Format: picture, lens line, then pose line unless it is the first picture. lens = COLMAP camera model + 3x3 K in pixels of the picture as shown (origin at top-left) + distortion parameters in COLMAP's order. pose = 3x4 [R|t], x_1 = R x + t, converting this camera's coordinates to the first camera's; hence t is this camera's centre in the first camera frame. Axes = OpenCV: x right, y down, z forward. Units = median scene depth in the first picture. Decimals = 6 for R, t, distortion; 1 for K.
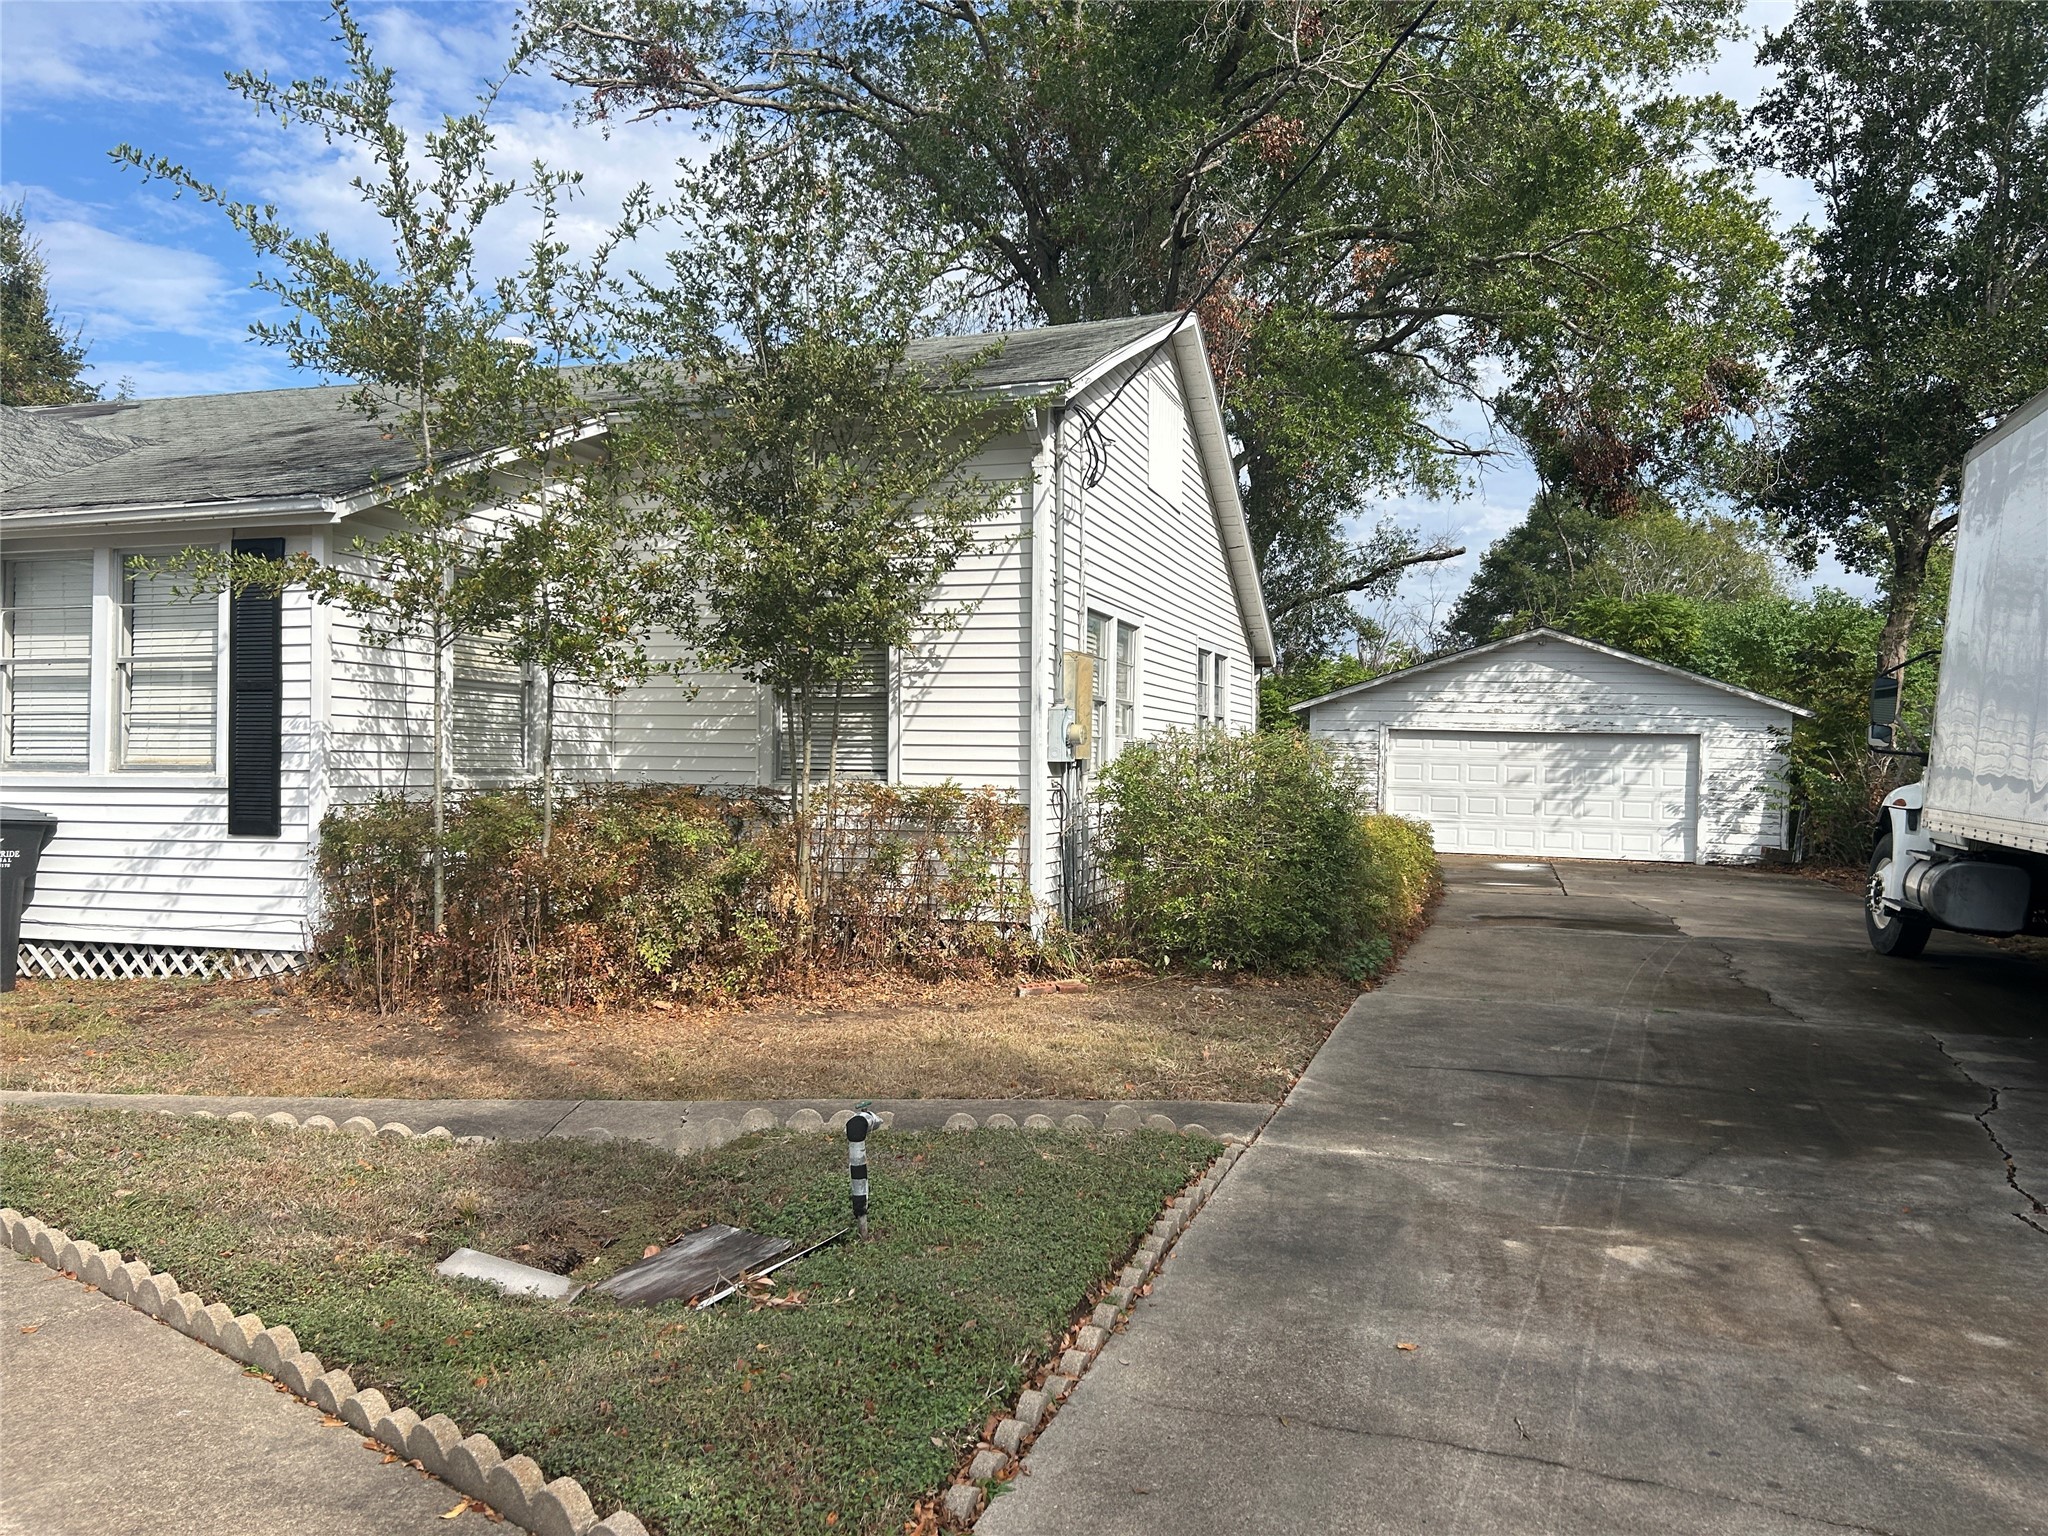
lens RADIAL K [[1552.0, 0, 1007.4], [0, 1552.0, 774.2], [0, 0, 1]] dist [0.063655, -0.053541]
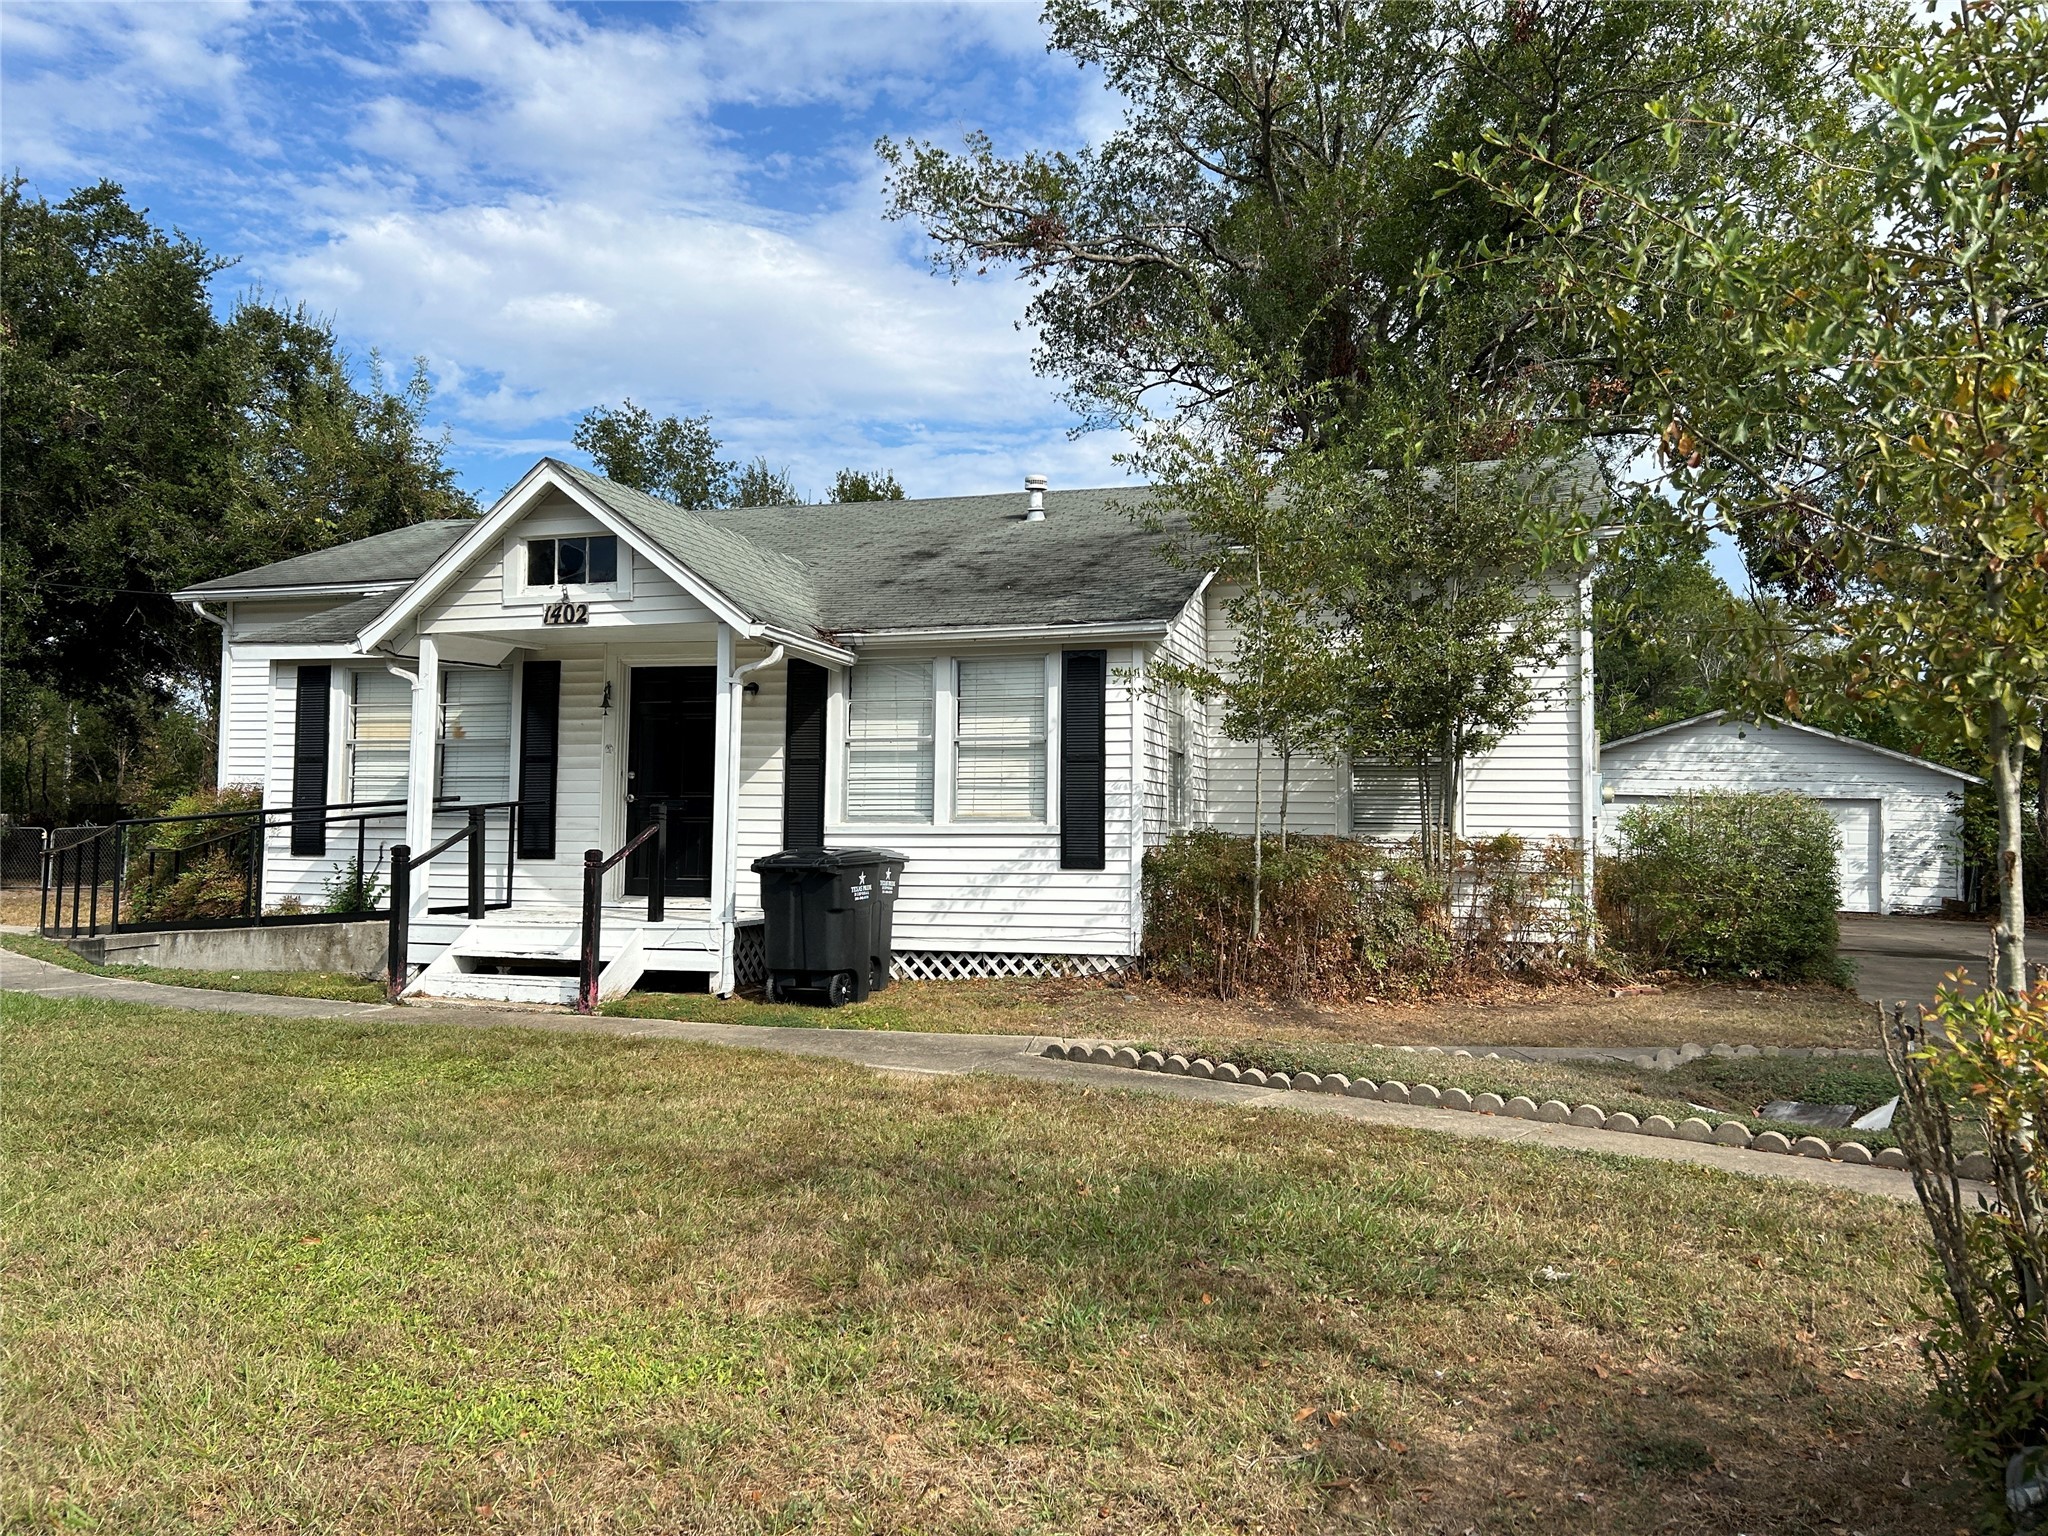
lens RADIAL K [[1551.8, 0, 1014.4], [0, 1551.8, 752.1], [0, 0, 1]] dist [0.058099, -0.049264]
pose [[0.999789, -0.000681, 0.020516, -0.217443], [0.001883, 0.998278, -0.058626, 0.006468], [-0.020441, 0.058652, 0.998069, -0.128253]]
